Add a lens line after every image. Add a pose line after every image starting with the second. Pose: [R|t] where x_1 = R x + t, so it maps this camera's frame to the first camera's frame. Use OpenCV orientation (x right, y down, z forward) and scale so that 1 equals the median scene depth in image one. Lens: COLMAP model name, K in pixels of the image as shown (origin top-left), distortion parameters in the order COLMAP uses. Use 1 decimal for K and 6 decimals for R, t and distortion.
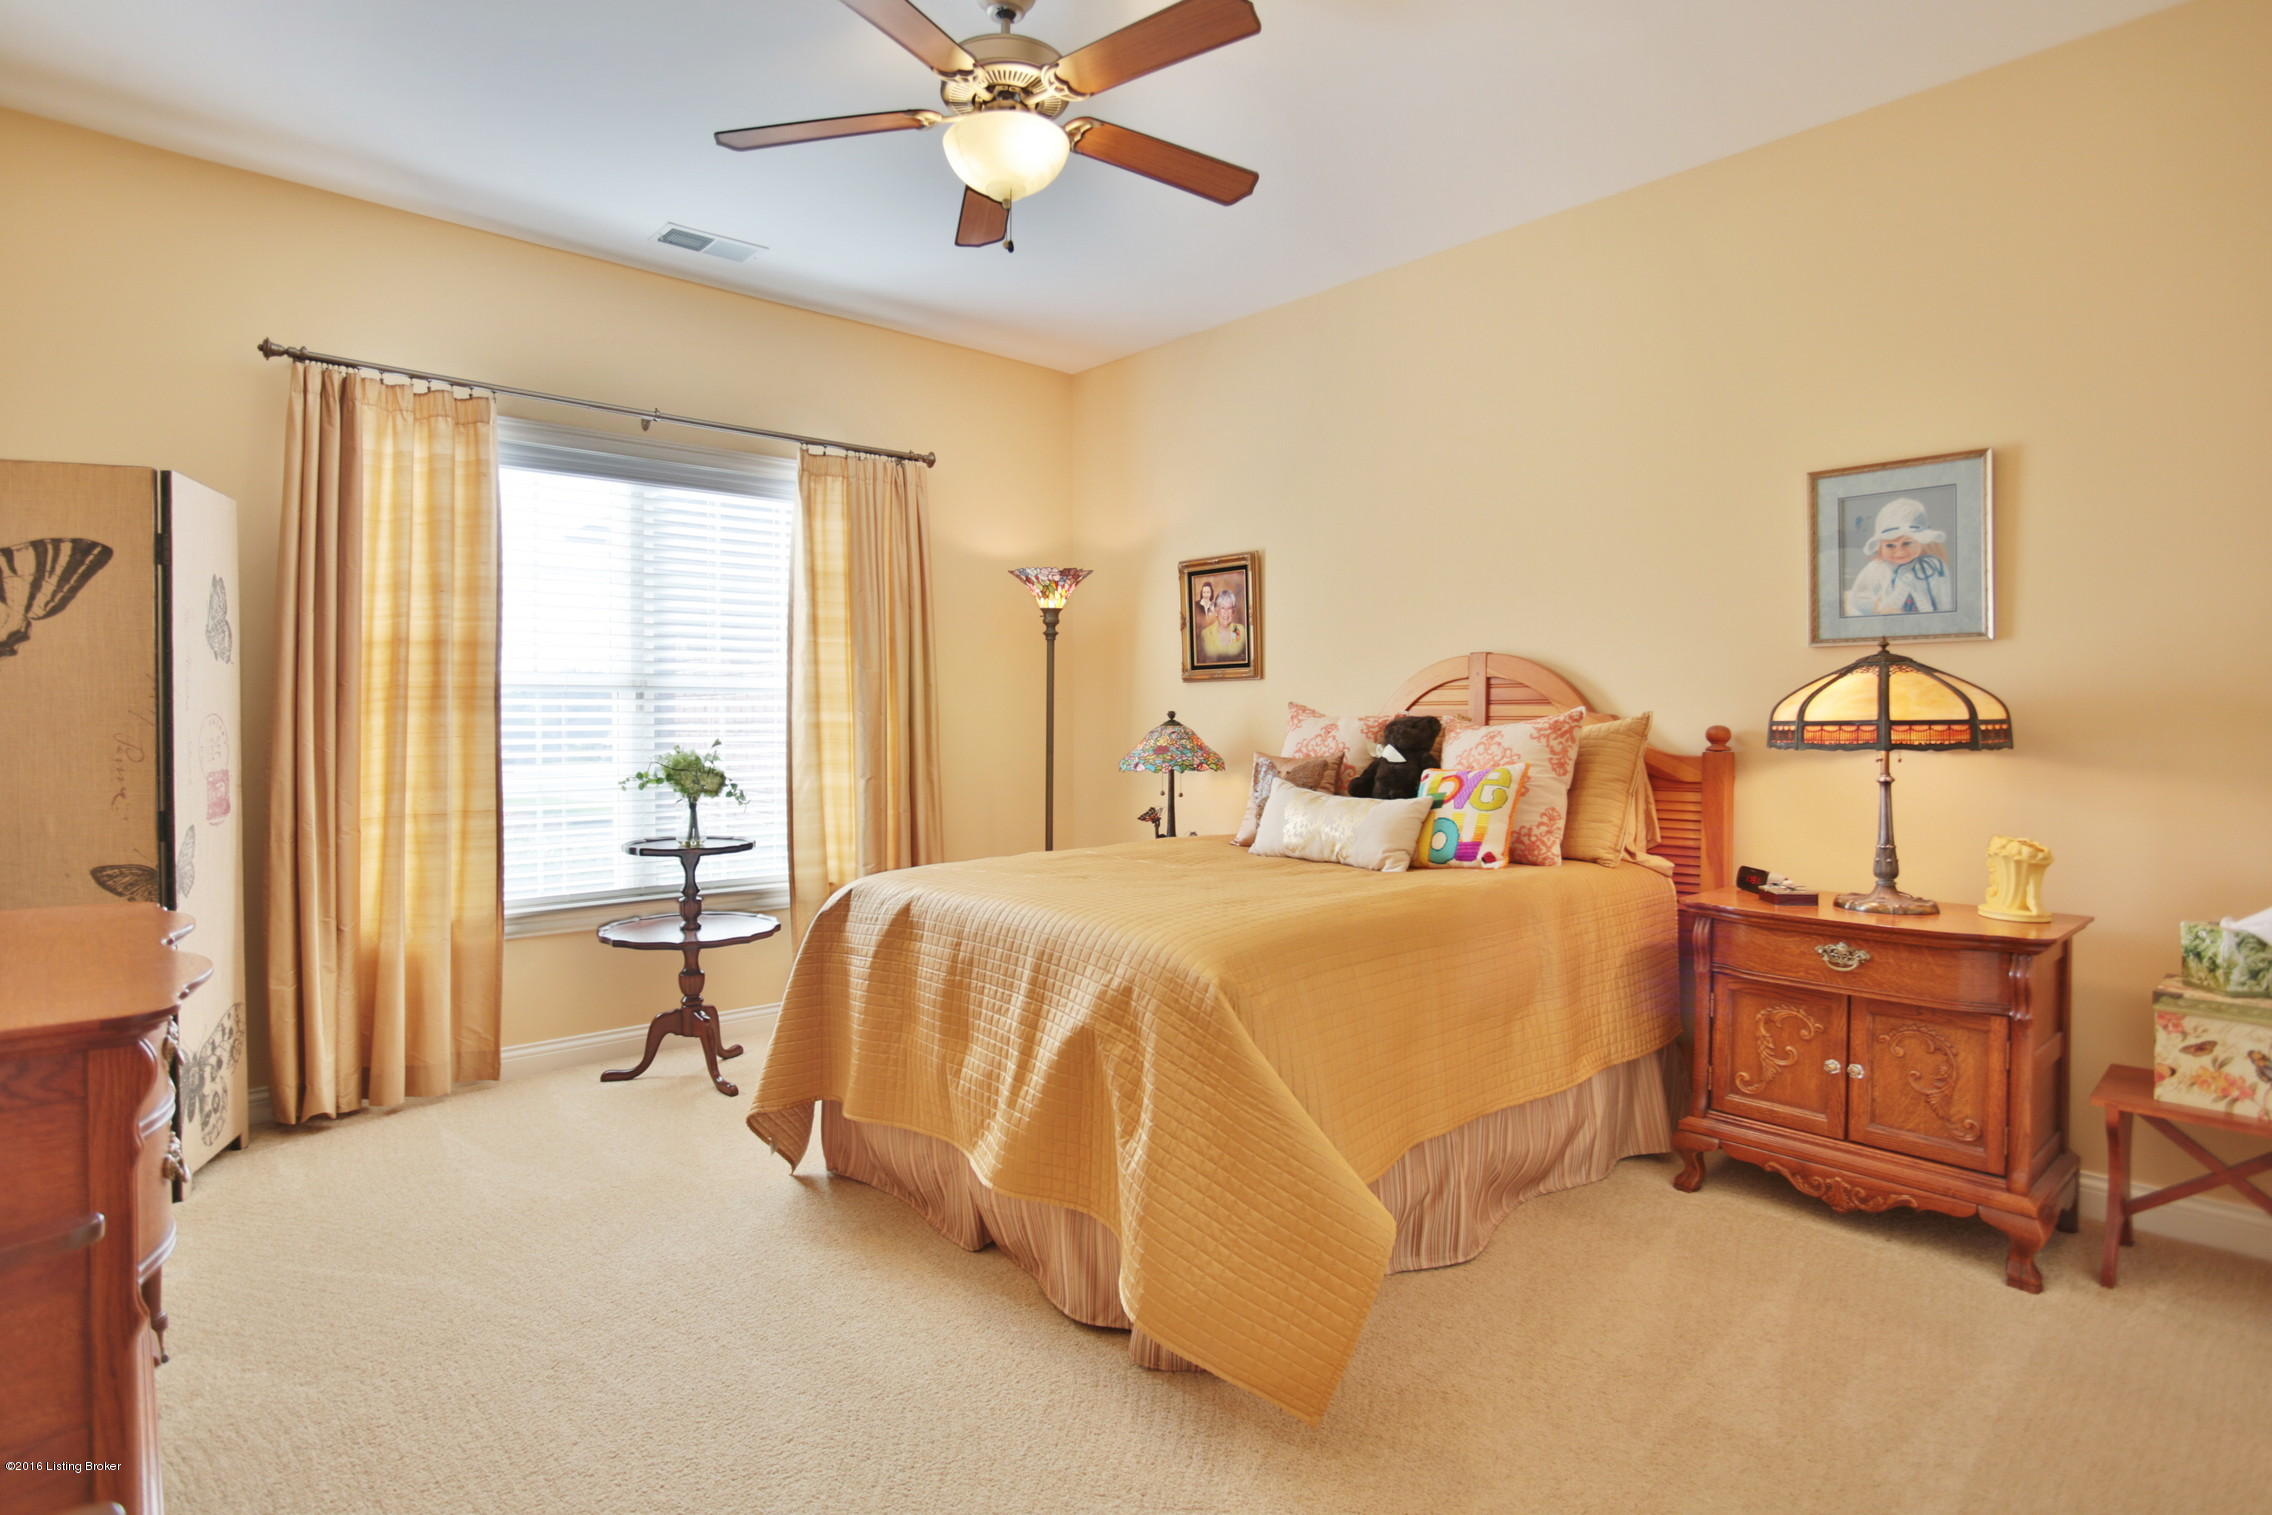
lens RADIAL K [[1175.9, 0, 1126.6], [0, 1175.9, 733.4], [0, 0, 1]] dist [-0.039699, 0.001482]
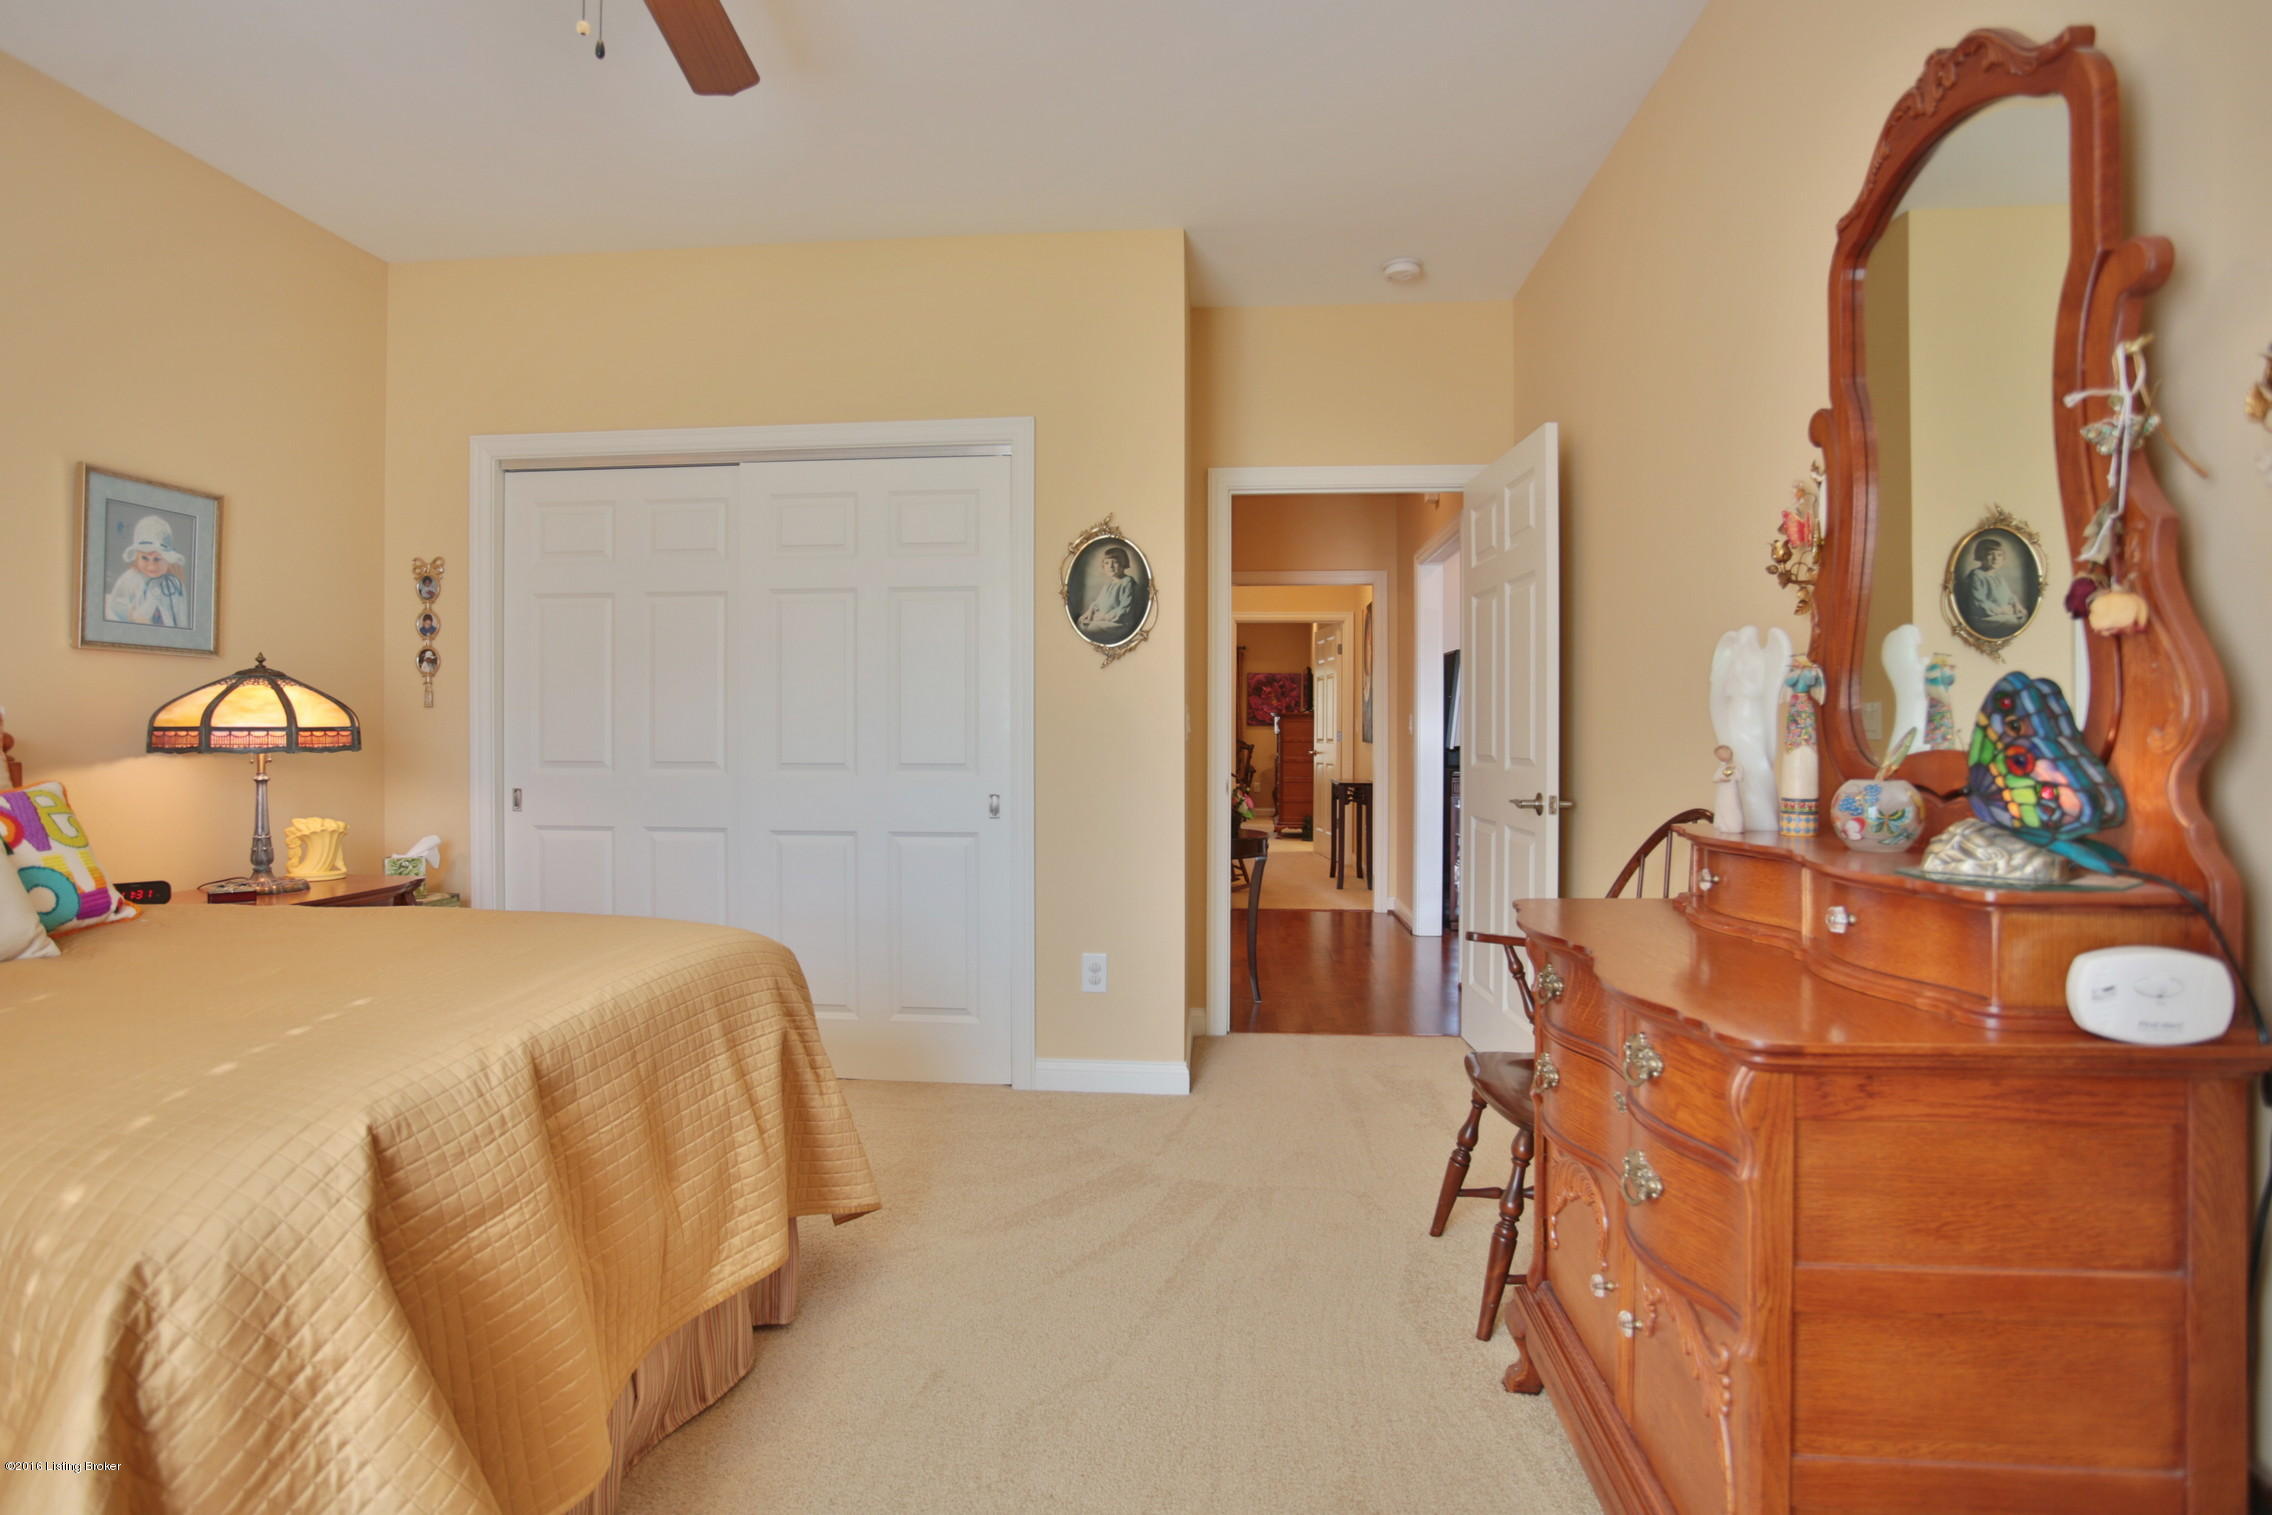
lens RADIAL K [[1175.9, 0, 1126.6], [0, 1175.9, 733.4], [0, 0, 1]] dist [-0.039699, 0.001482]
pose [[-0.687400, 0.000526, 0.726279, -0.710916], [0.004270, 0.999985, 0.003317, -0.004582], [-0.726267, 0.005381, -0.687392, 1.095296]]
